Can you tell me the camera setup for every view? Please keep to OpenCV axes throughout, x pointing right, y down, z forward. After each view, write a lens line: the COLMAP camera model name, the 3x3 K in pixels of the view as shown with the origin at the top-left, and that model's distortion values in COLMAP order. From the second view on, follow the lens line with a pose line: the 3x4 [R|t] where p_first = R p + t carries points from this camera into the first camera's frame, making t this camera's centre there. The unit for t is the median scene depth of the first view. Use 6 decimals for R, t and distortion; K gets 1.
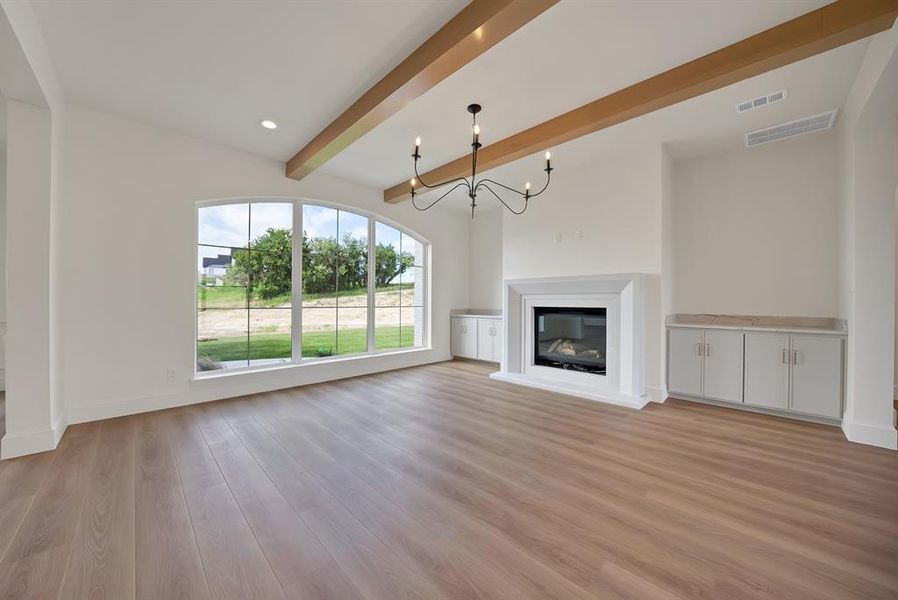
lens RADIAL K [[332.2, 0, 453.6], [0, 332.2, 305.3], [0, 0, 1]] dist [-0.011676, 0.000055]
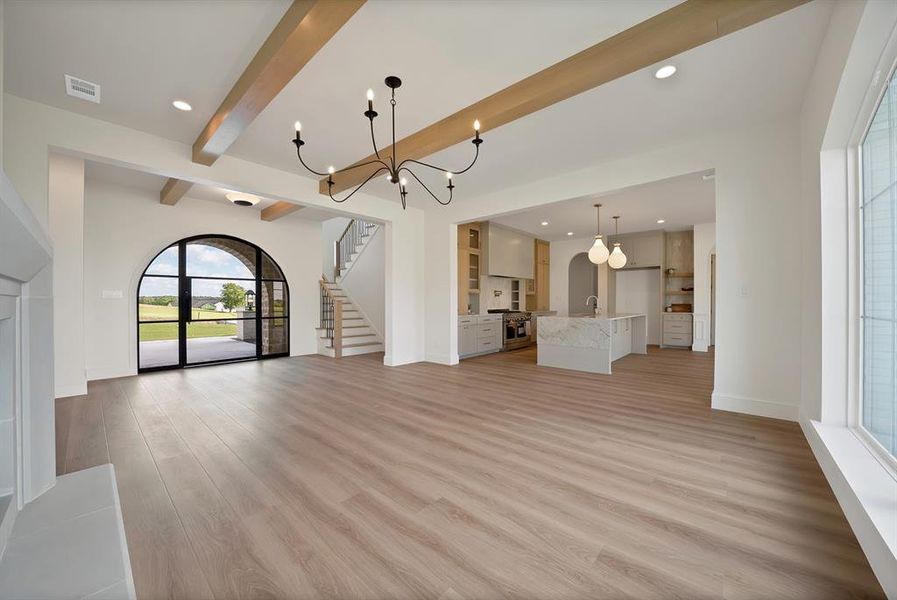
lens RADIAL K [[316.3, 0, 448.5], [0, 316.3, 300.0], [0, 0, 1]] dist [-0.000071, -0.000001]
pose [[-0.998703, -0.000394, -0.050905, -0.032971], [-0.000644, 0.999988, 0.004893, -0.012832], [0.050903, 0.004920, -0.998692, 1.396637]]
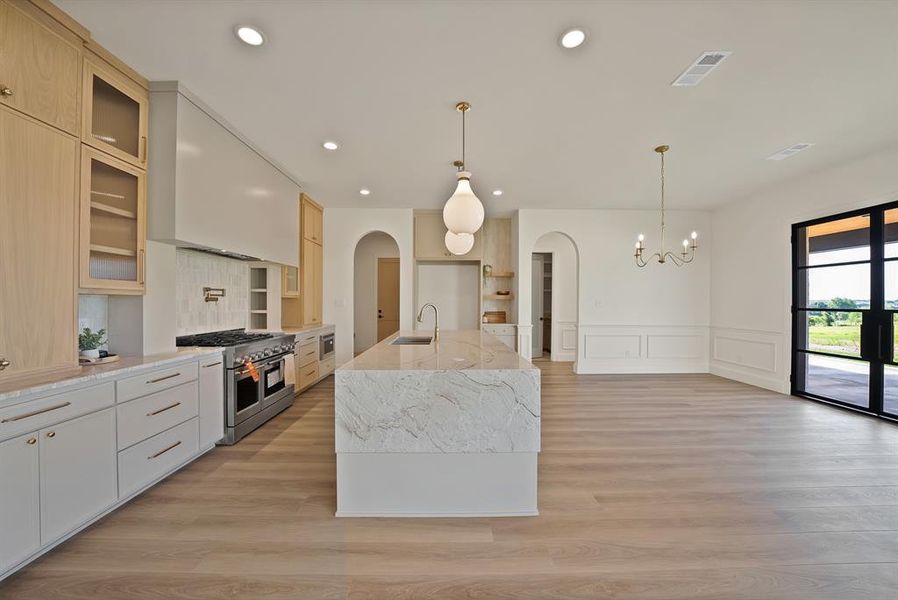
lens RADIAL K [[324.8, 0, 439.4], [0, 324.8, 302.2], [0, 0, 1]] dist [-0.022560, 0.000227]
pose [[-0.713172, 0.000055, -0.700989, -0.279763], [-0.009721, 0.999903, 0.009969, -0.038869], [0.700922, 0.013924, -0.713102, 0.431569]]
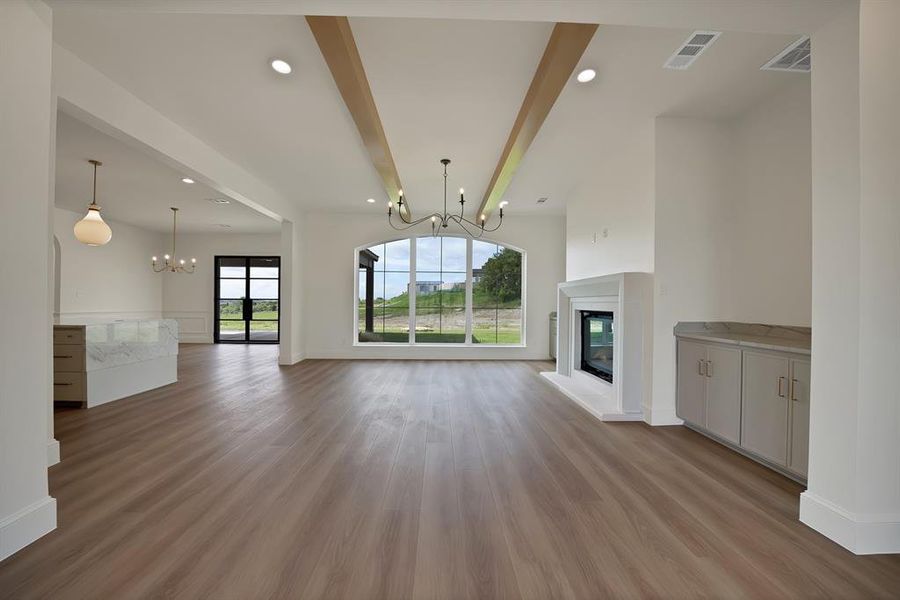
lens RADIAL K [[356.9, 0, 460.4], [0, 356.9, 304.3], [0, 0, 1]] dist [-0.012613, -0.000007]
pose [[0.711871, 0.008621, -0.702257, 0.859789], [-0.018887, 0.999798, -0.006872, 0.001656], [0.702056, 0.018155, 0.711891, 0.006441]]
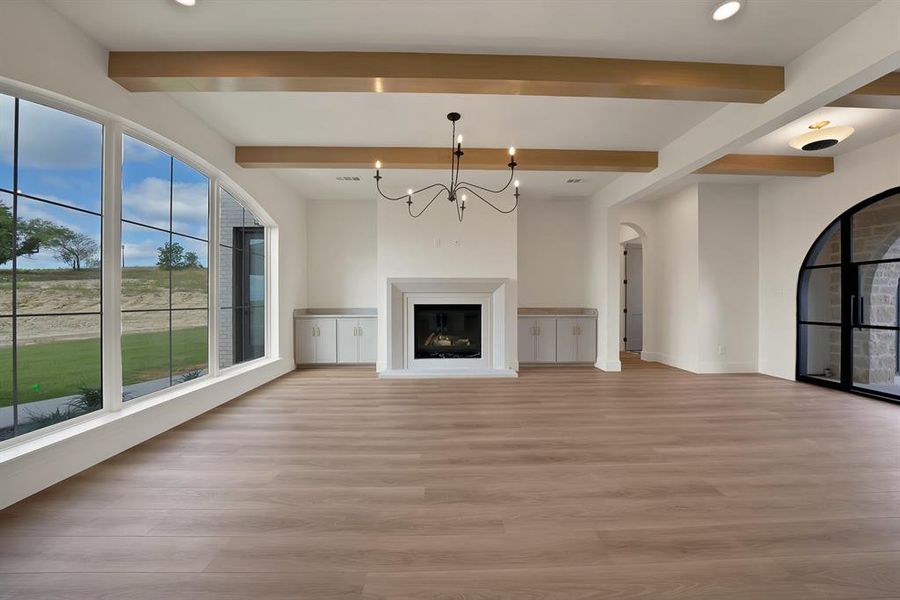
lens RADIAL K [[332.9, 0, 454.6], [0, 332.9, 305.3], [0, 0, 1]] dist [-0.011676, 0.000055]
pose [[0.675361, -0.015245, 0.737330, -0.549949], [0.010984, 0.999883, 0.010613, -0.003173], [-0.737406, 0.000931, 0.675449, 0.215359]]
